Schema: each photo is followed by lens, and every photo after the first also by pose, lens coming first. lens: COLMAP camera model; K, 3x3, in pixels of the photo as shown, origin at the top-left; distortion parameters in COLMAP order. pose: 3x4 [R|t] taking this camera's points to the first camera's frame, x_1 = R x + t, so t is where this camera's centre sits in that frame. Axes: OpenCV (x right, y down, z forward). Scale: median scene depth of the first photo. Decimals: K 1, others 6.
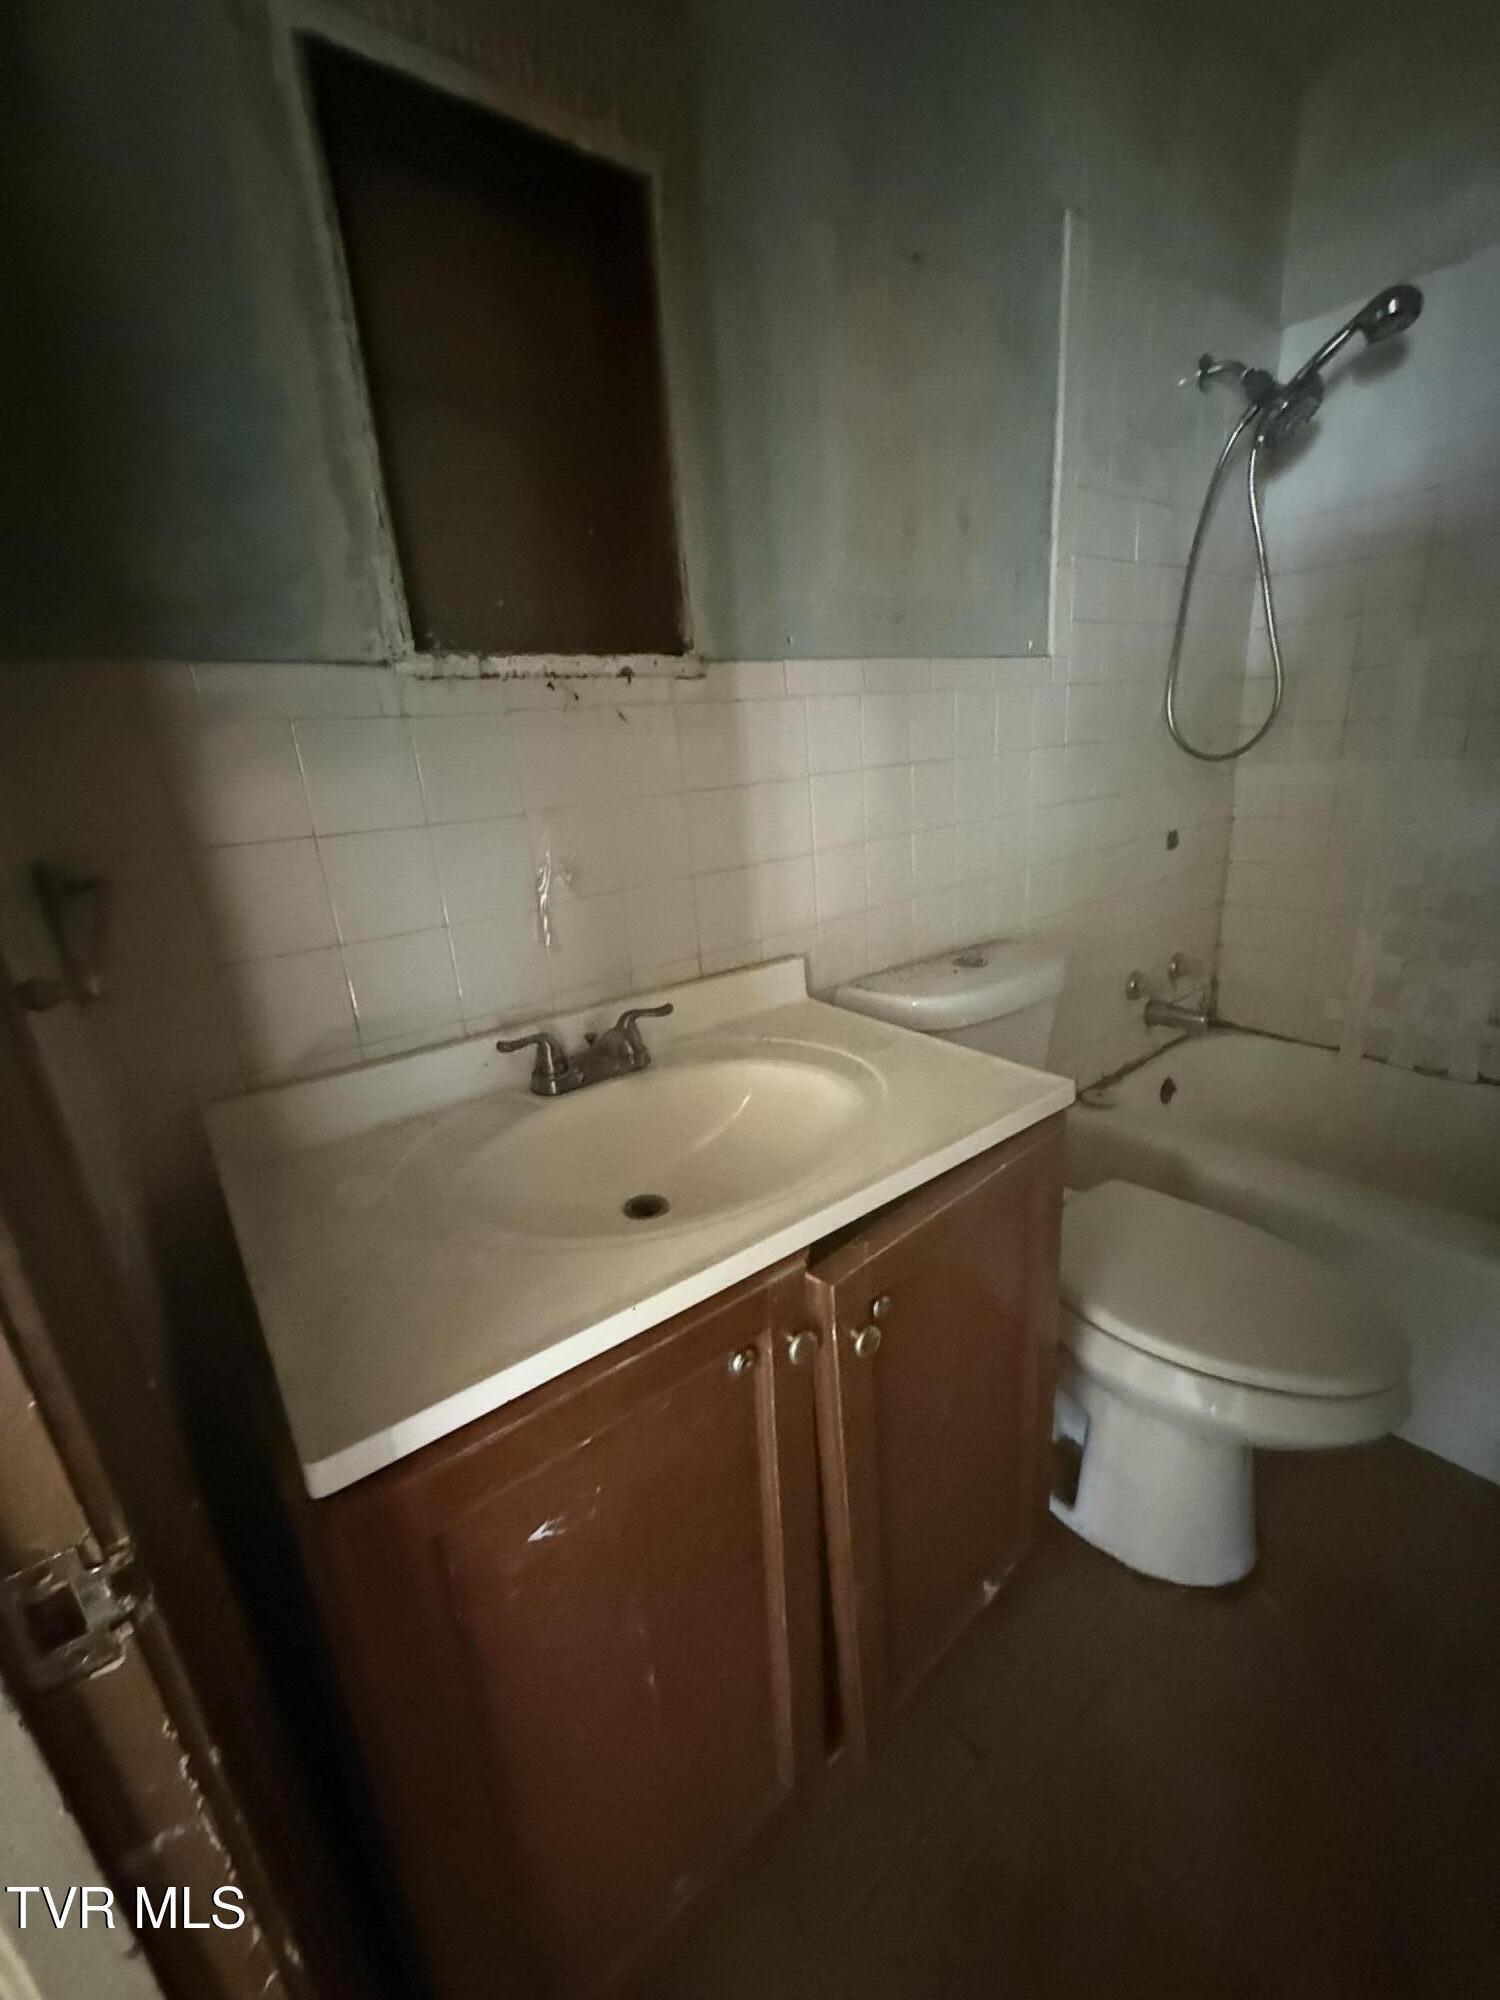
lens RADIAL K [[801.2, 0, 752.9], [0, 801.2, 996.4], [0, 0, 1]] dist [-0.001164, 0.000675]
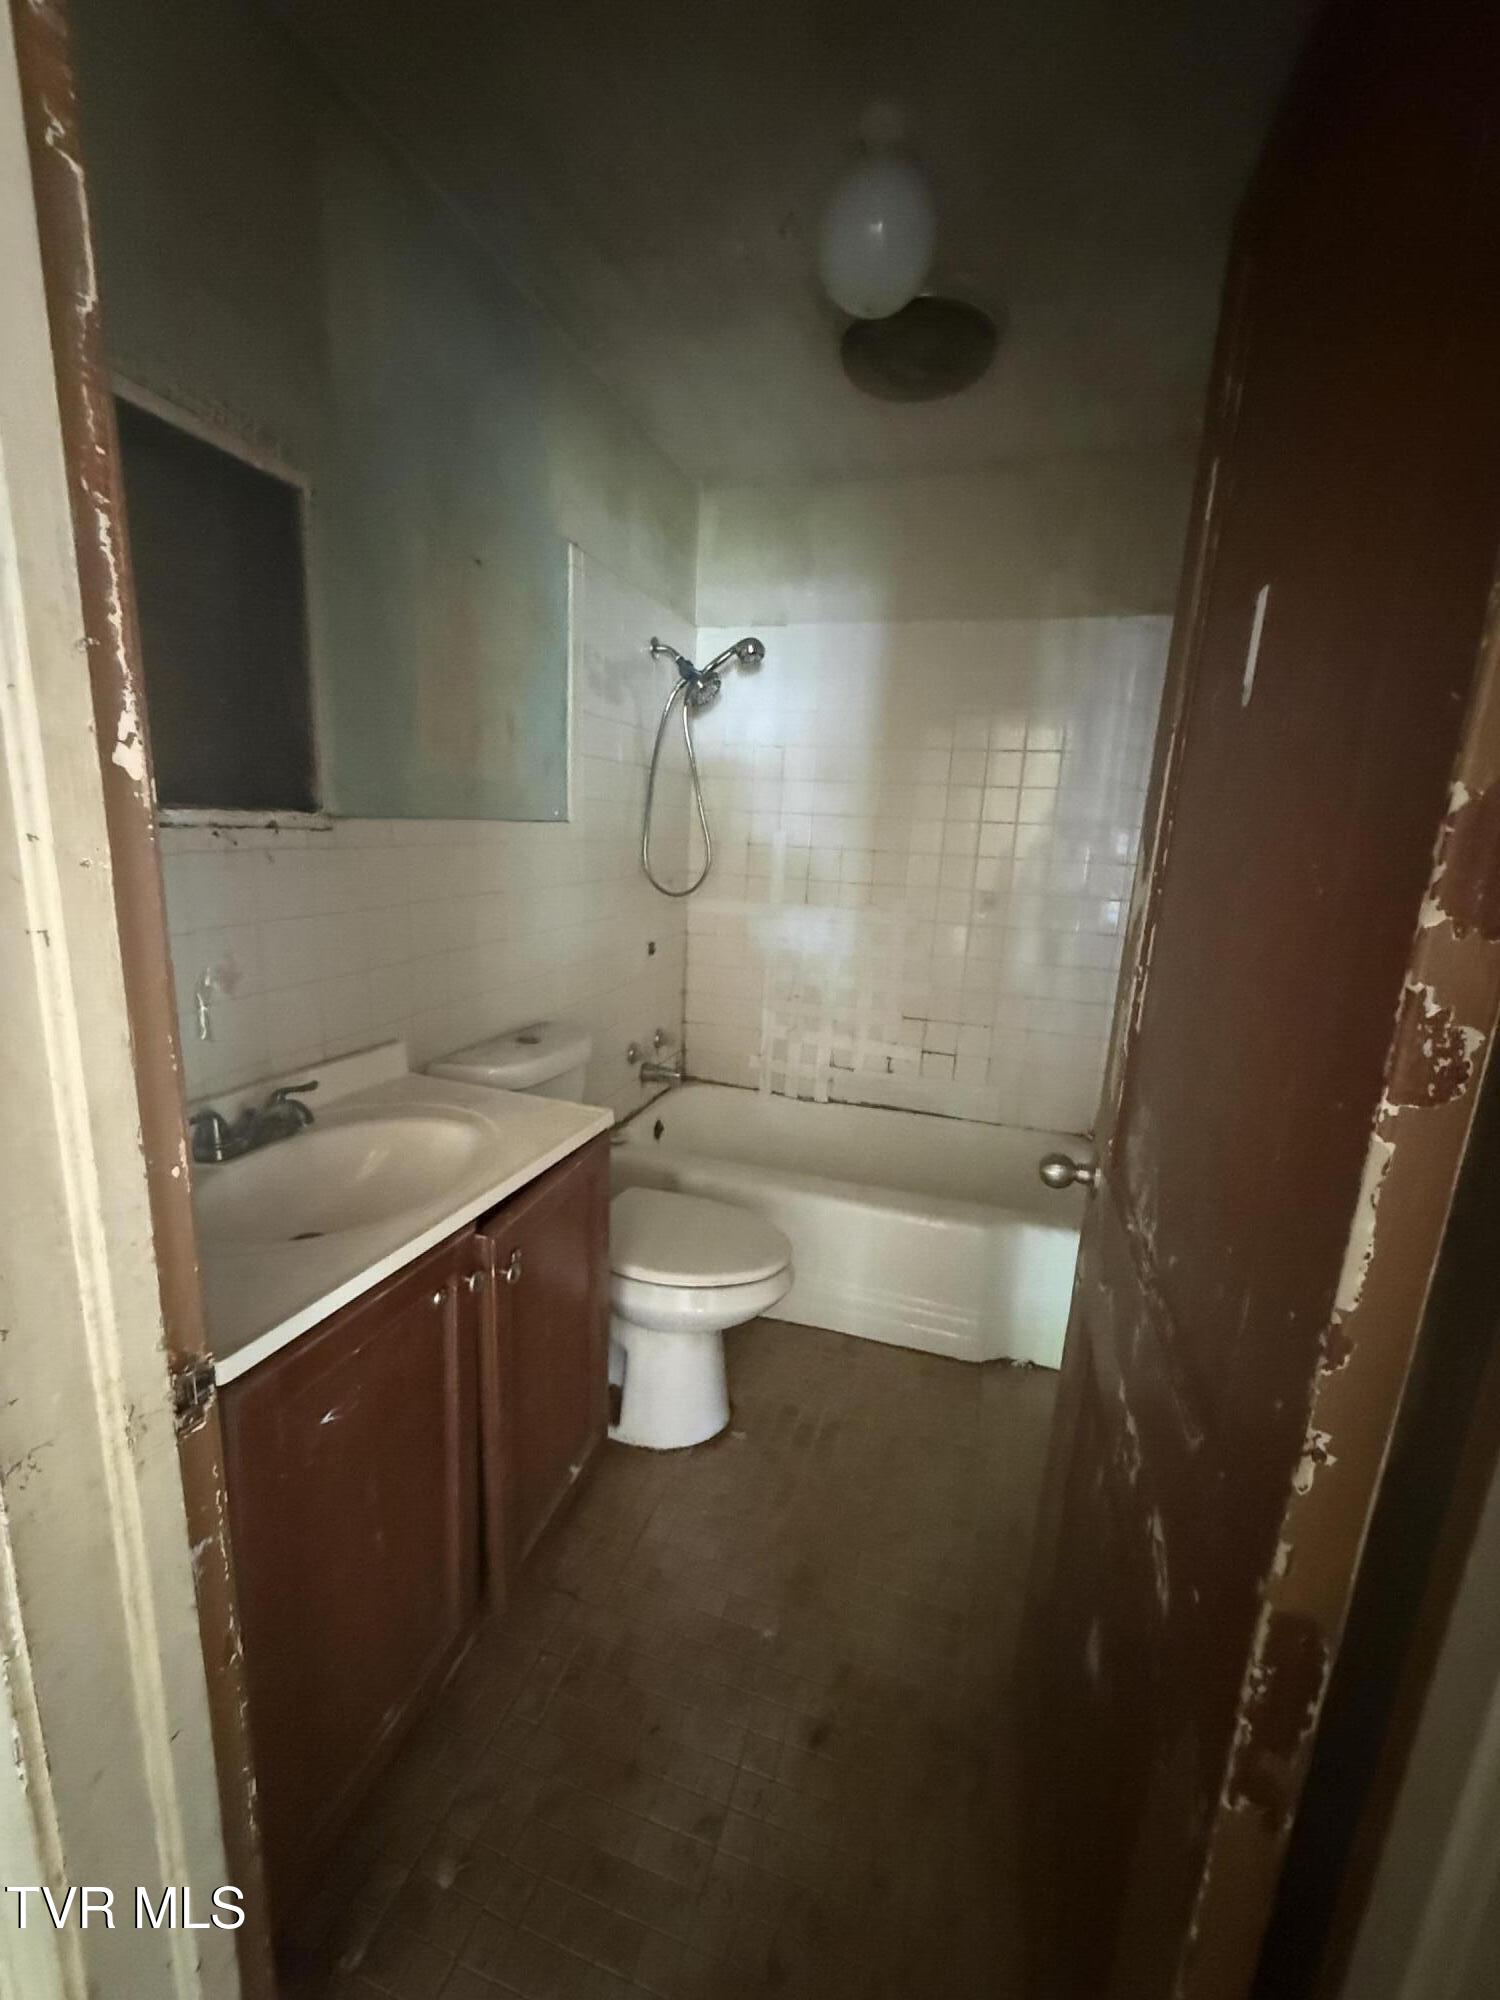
lens RADIAL K [[801.2, 0, 748.0], [0, 801.2, 998.1], [0, 0, 1]] dist [-0.001164, 0.000675]
pose [[0.821708, -0.010029, 0.569821, -0.217198], [0.065700, 0.994846, -0.077233, 0.017535], [-0.566109, 0.100900, 0.818132, -0.369741]]
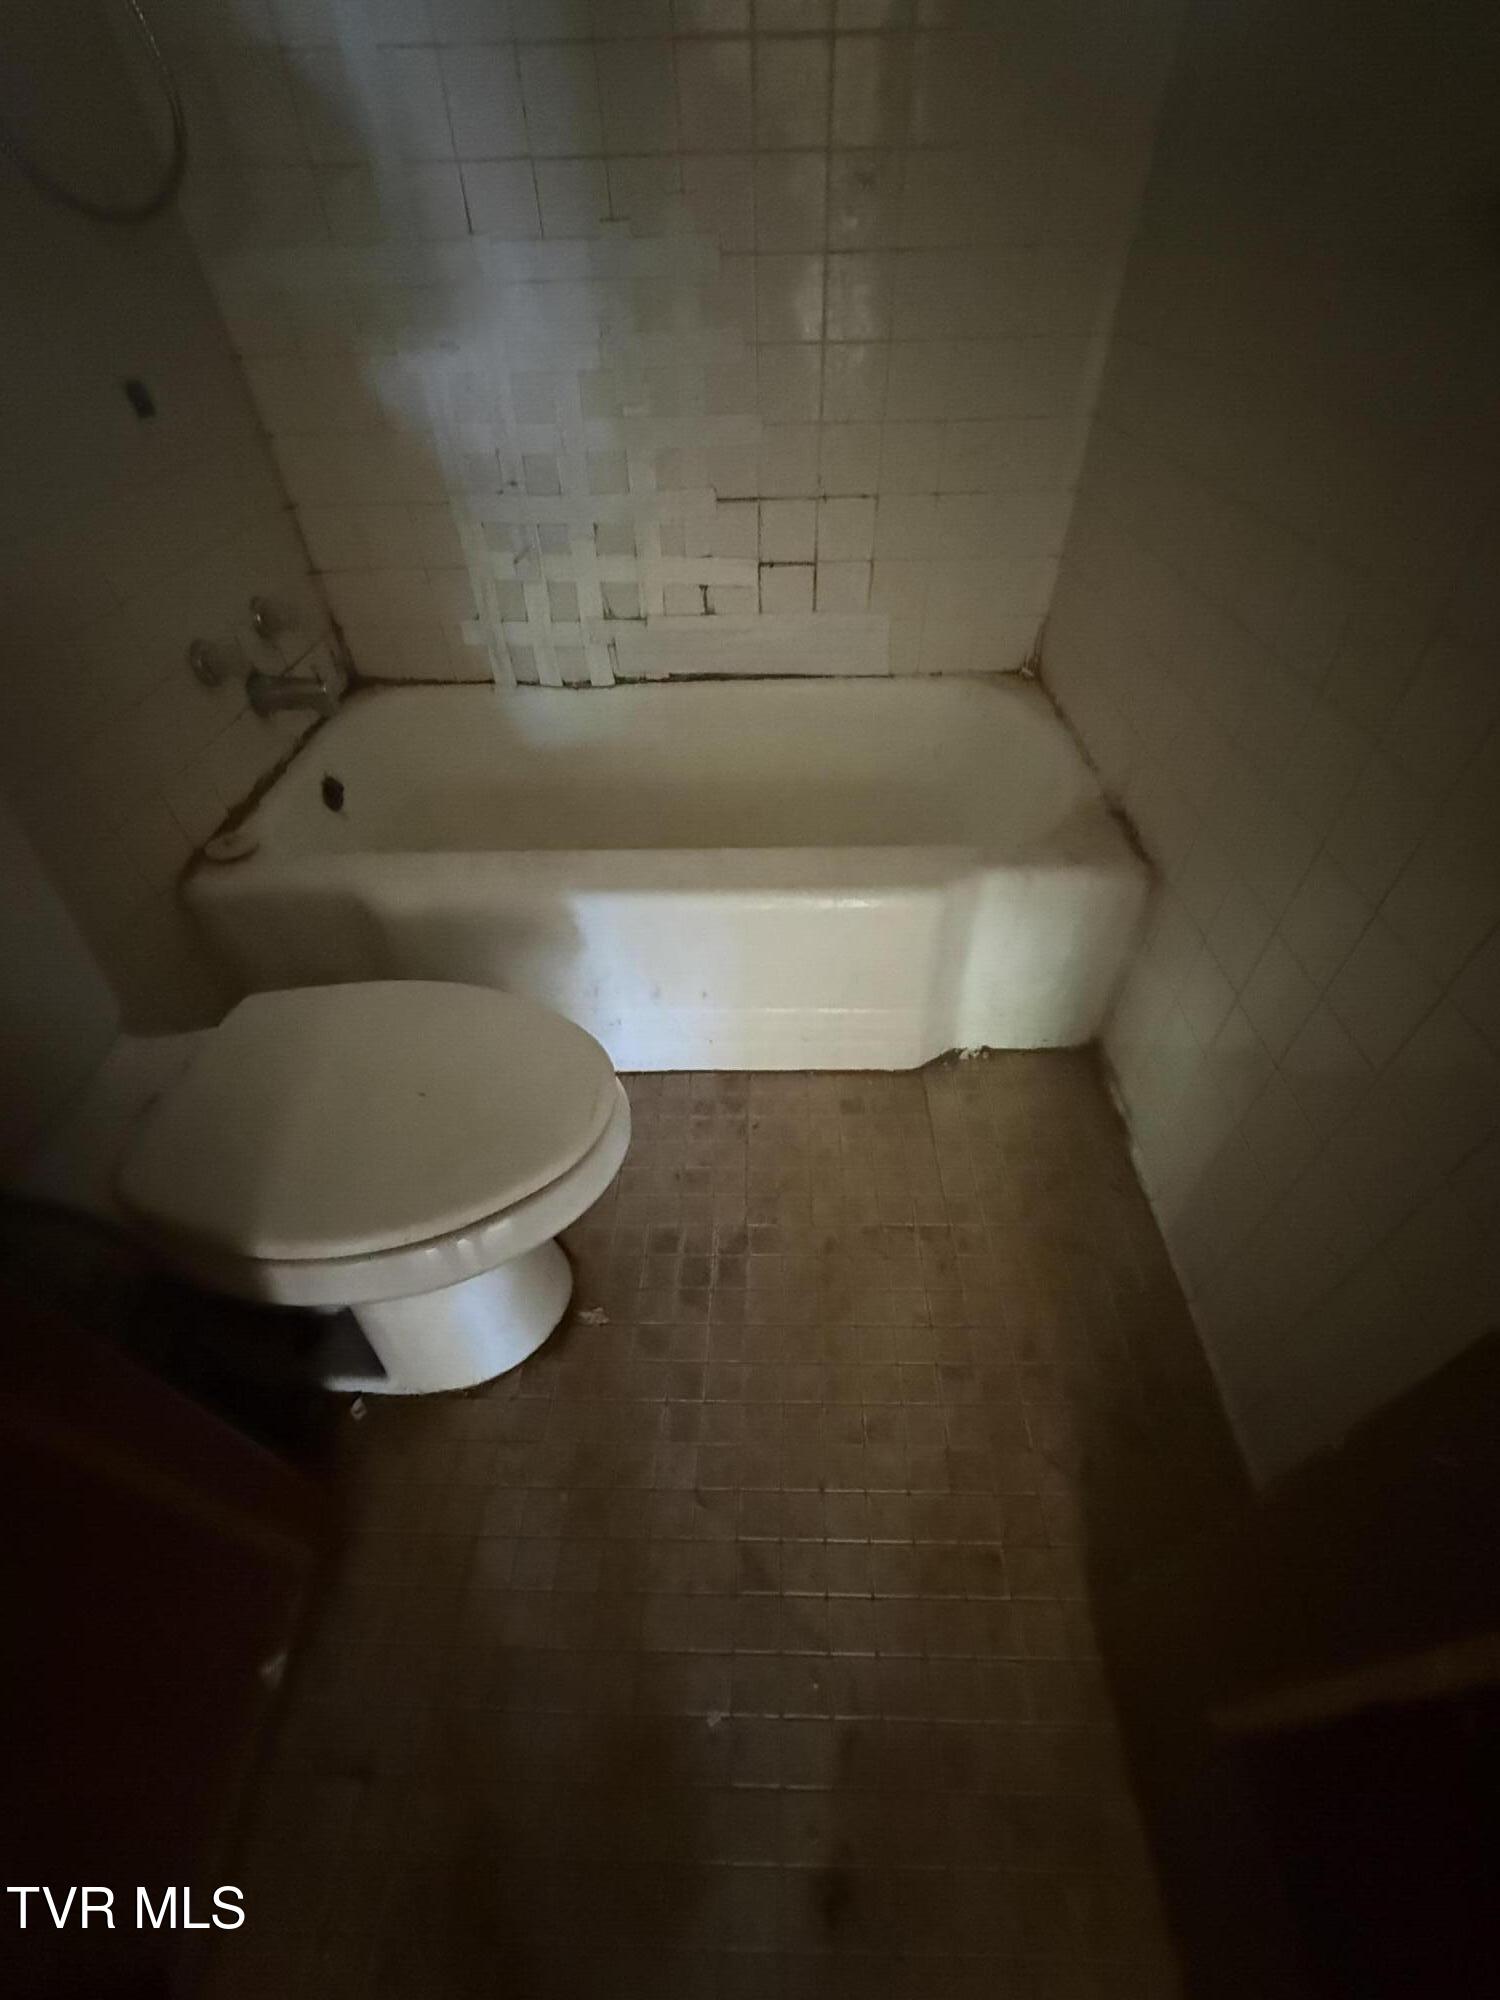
lens RADIAL K [[801.2, 0, 755.8], [0, 801.2, 998.3], [0, 0, 1]] dist [-0.001164, 0.000675]
pose [[0.626450, -0.496692, 0.600714, 0.353993], [0.204792, 0.848484, 0.487992, -0.013471], [-0.752077, -0.182682, 0.633251, 0.281562]]
